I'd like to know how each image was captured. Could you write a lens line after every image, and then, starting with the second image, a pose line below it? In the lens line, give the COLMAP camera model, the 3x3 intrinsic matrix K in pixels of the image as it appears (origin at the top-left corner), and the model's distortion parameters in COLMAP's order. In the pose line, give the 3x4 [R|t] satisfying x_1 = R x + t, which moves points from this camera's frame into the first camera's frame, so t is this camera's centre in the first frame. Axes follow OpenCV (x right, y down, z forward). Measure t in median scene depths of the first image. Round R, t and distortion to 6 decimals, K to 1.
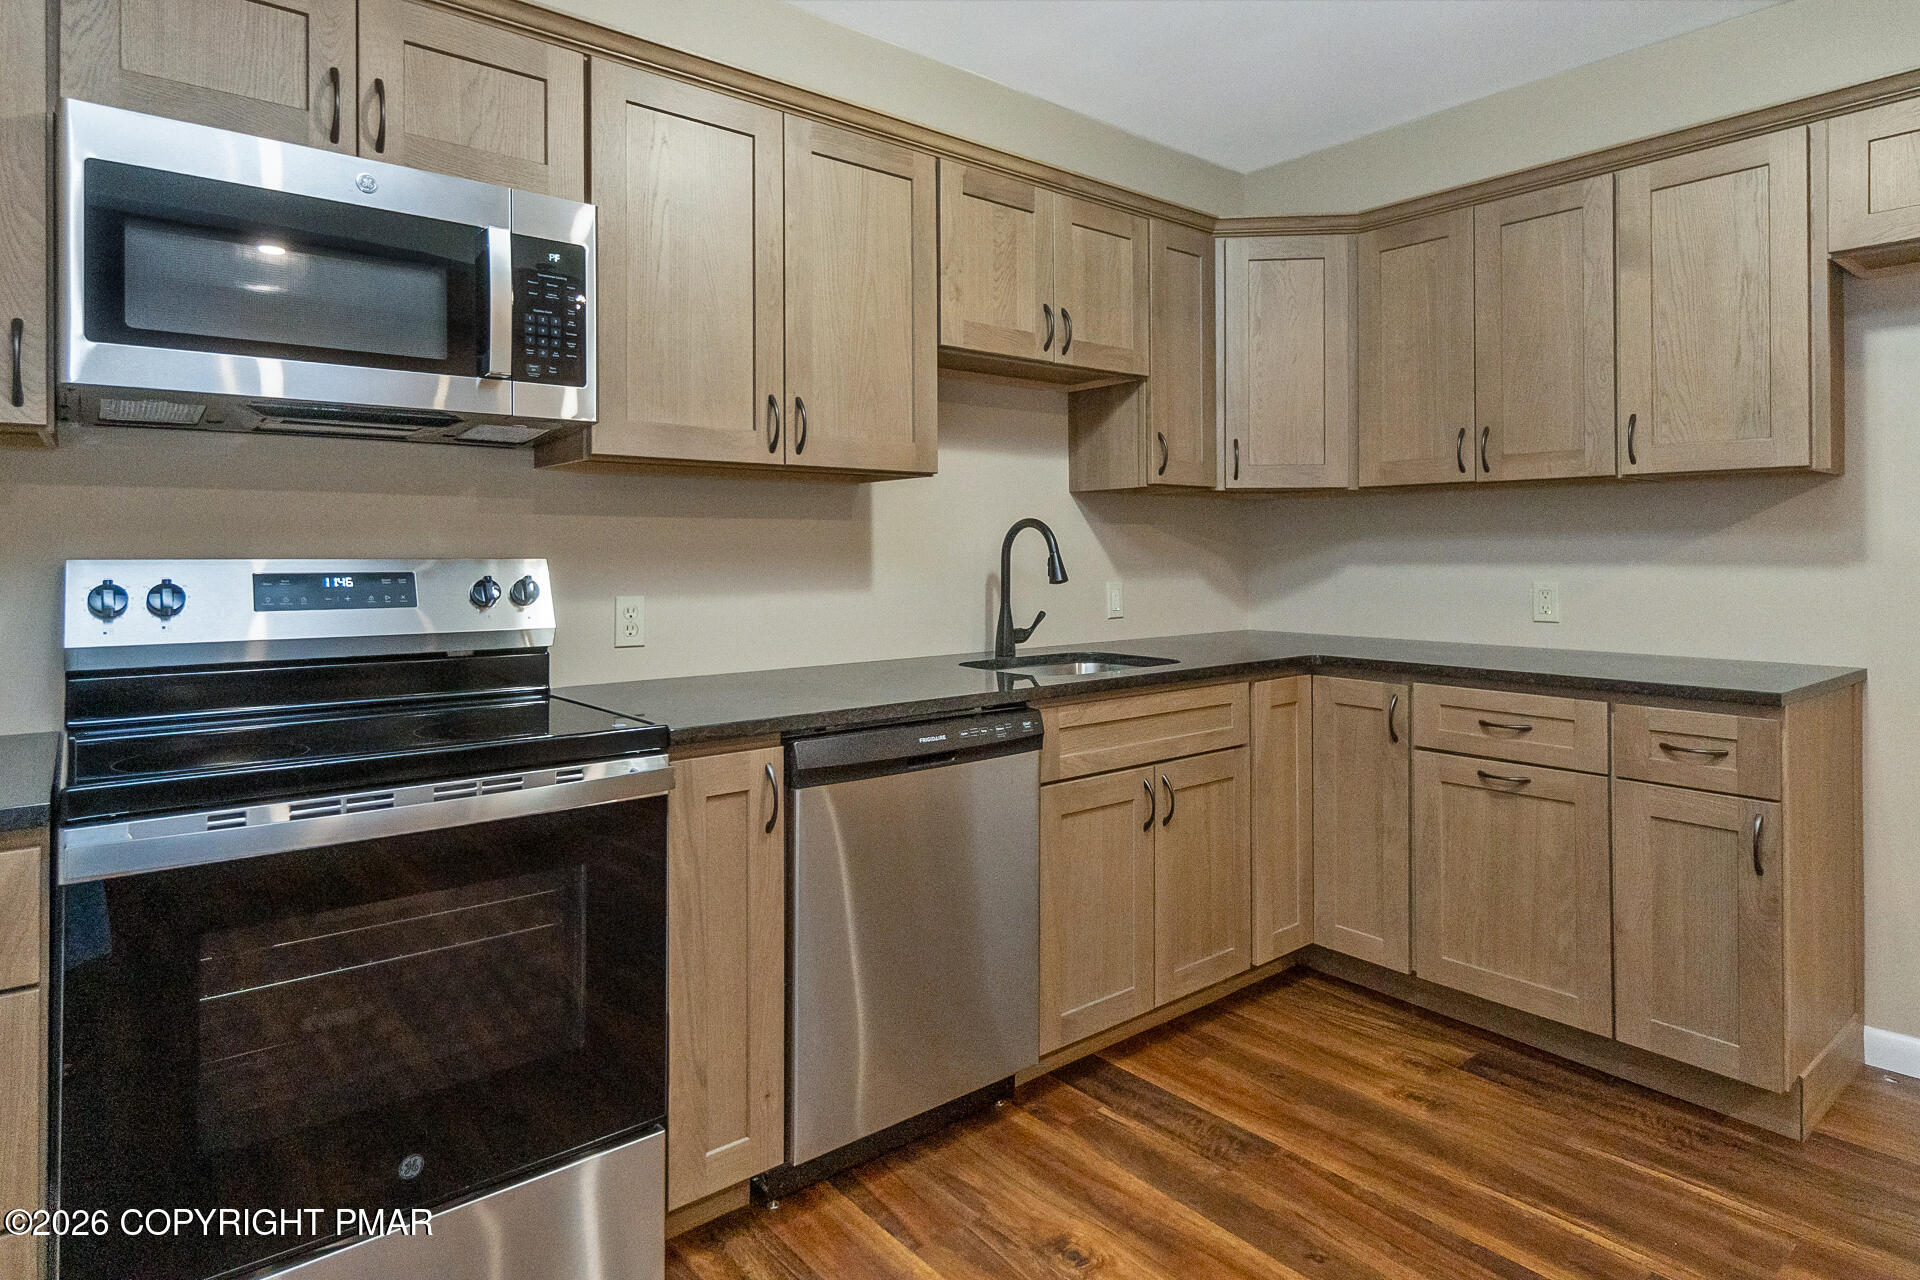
lens RADIAL K [[1072.5, 0, 959.4], [0, 1072.5, 544.8], [0, 0, 1]] dist [0.002567, 0.001605]
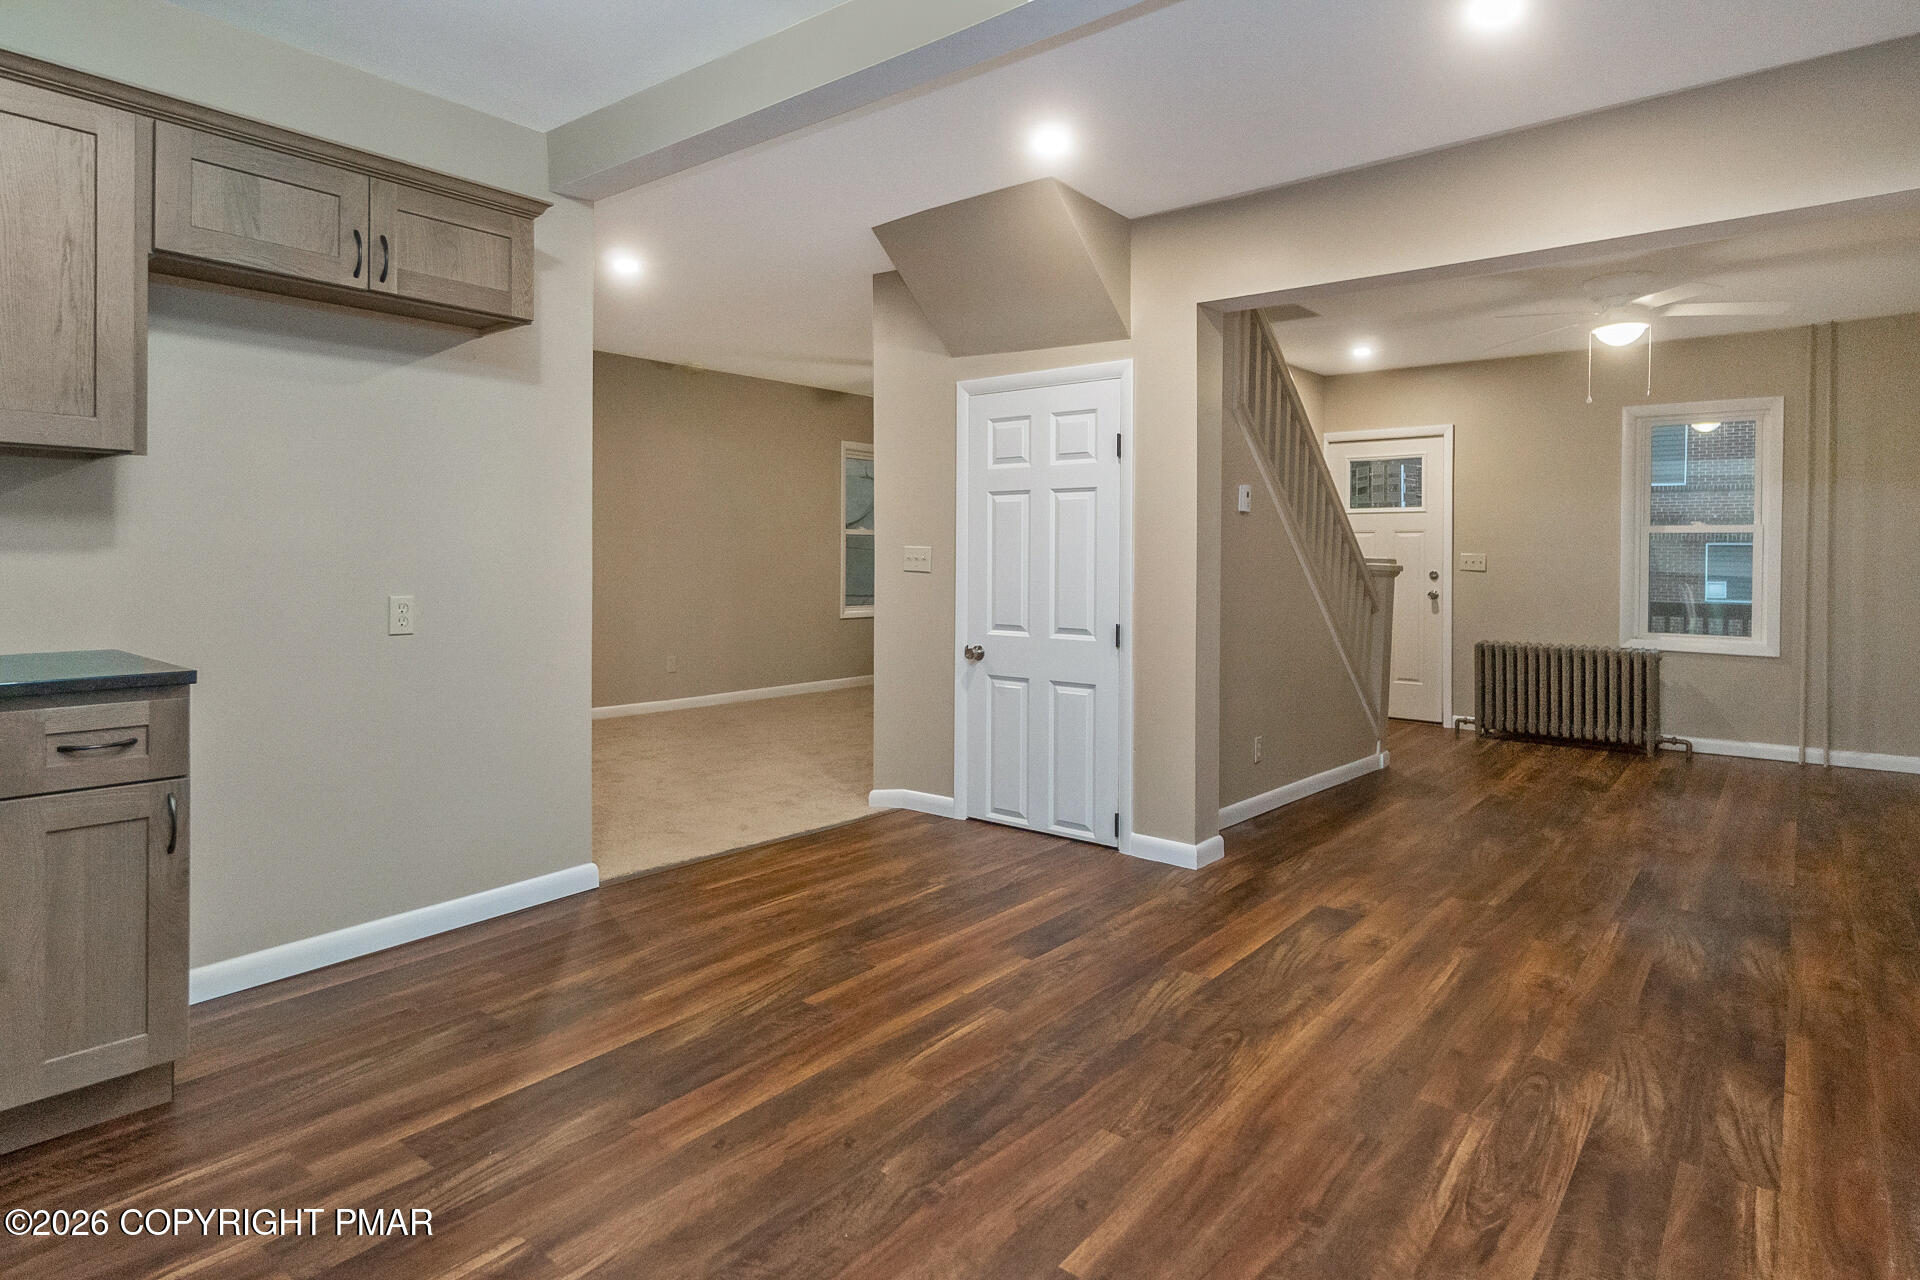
lens RADIAL K [[1065.1, 0, 957.7], [0, 1065.1, 563.8], [0, 0, 1]] dist [-0.000739, -0.000453]
pose [[-0.205223, -0.005077, 0.978702, -0.364826], [-0.011840, 0.999926, 0.002705, 0.022037], [-0.978644, -0.011032, -0.205268, 0.454004]]
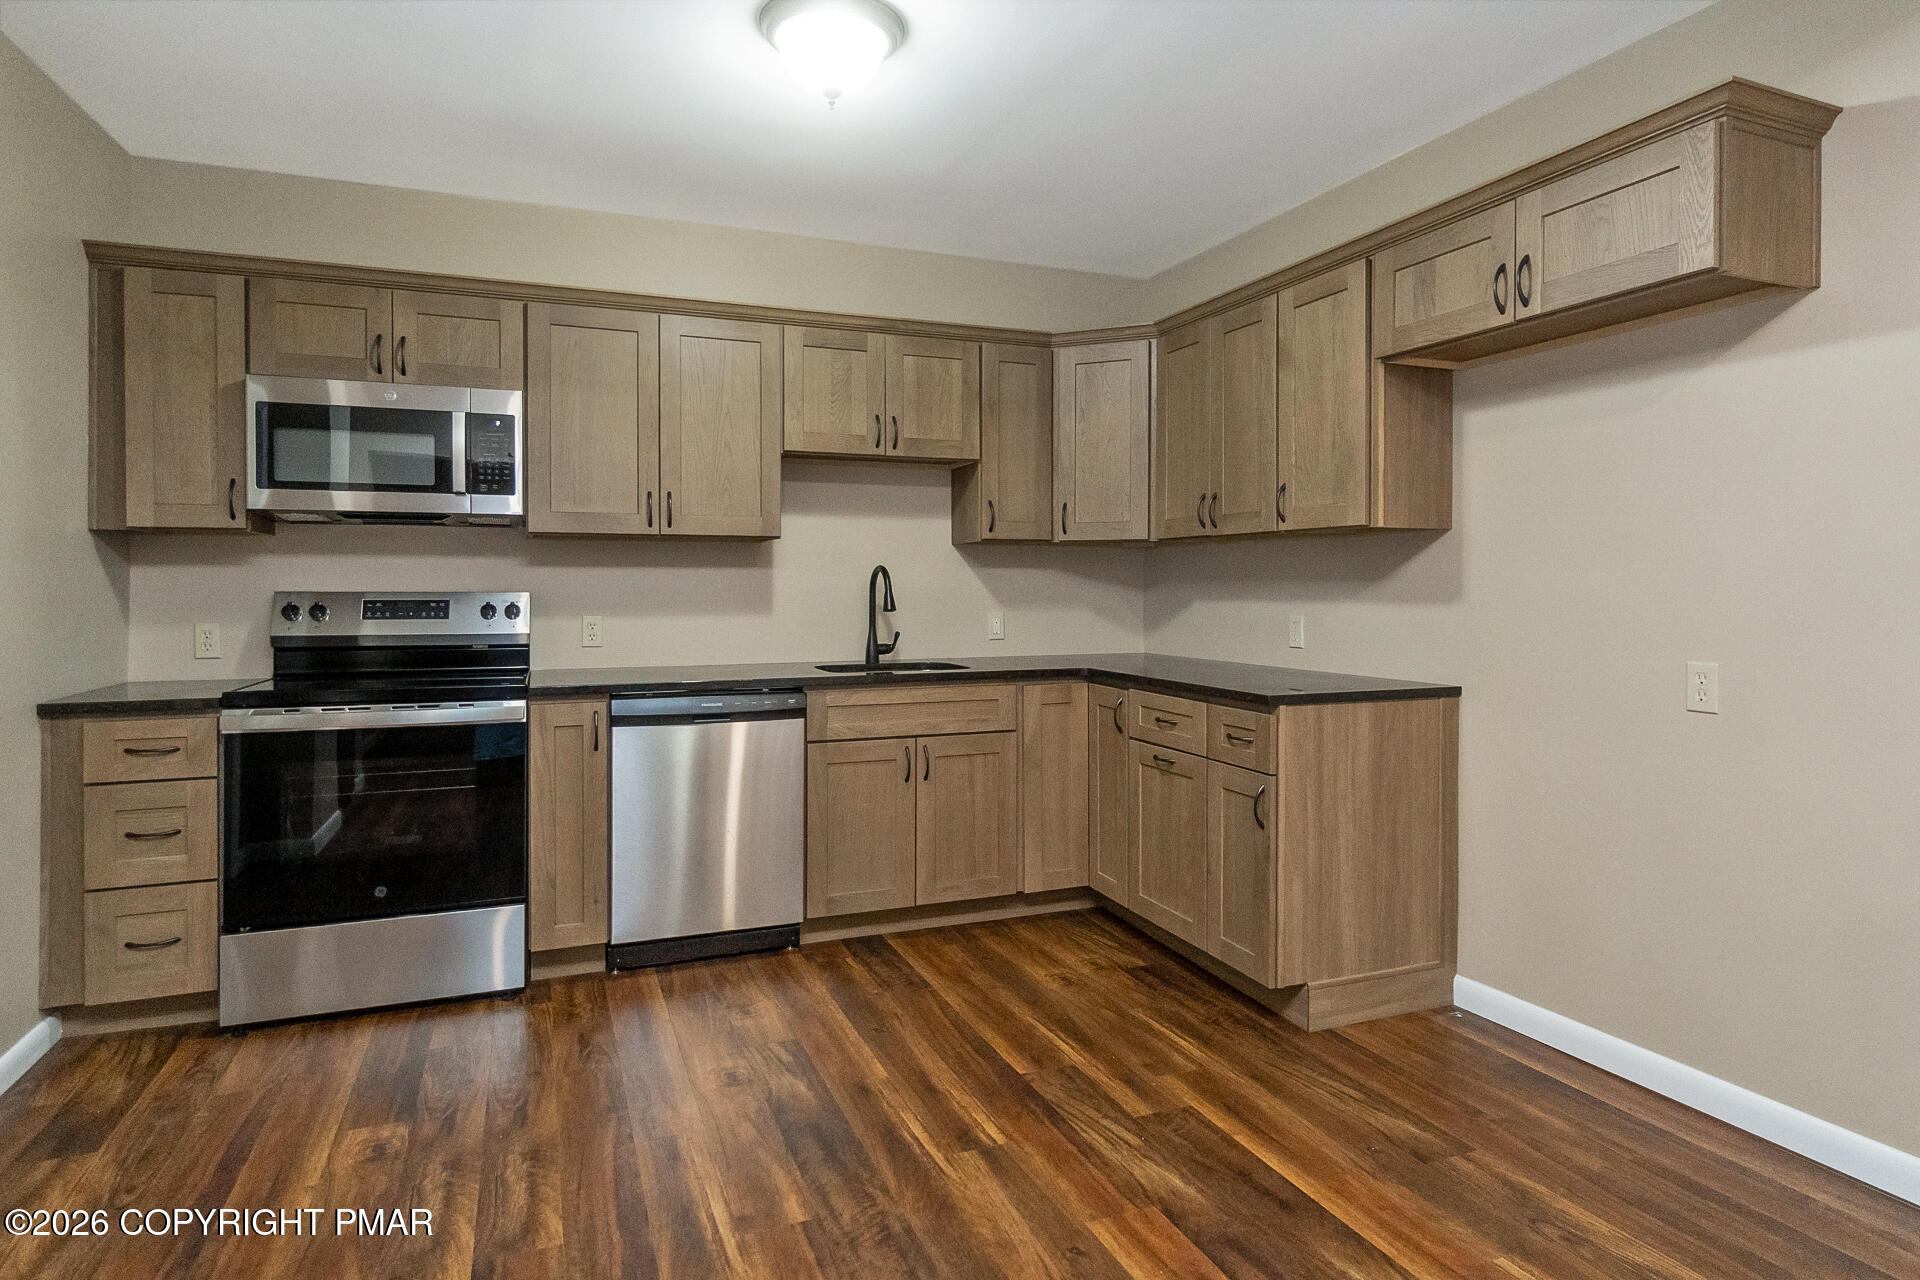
lens RADIAL K [[1047.7, 0, 954.7], [0, 1047.7, 594.8], [0, 0, 1]] dist [0.001461, 0.000321]
pose [[0.952316, 0.005745, -0.305060, 0.729721], [-0.001346, 0.999892, 0.014629, -0.007780], [0.305111, -0.013521, 0.952221, -0.355233]]
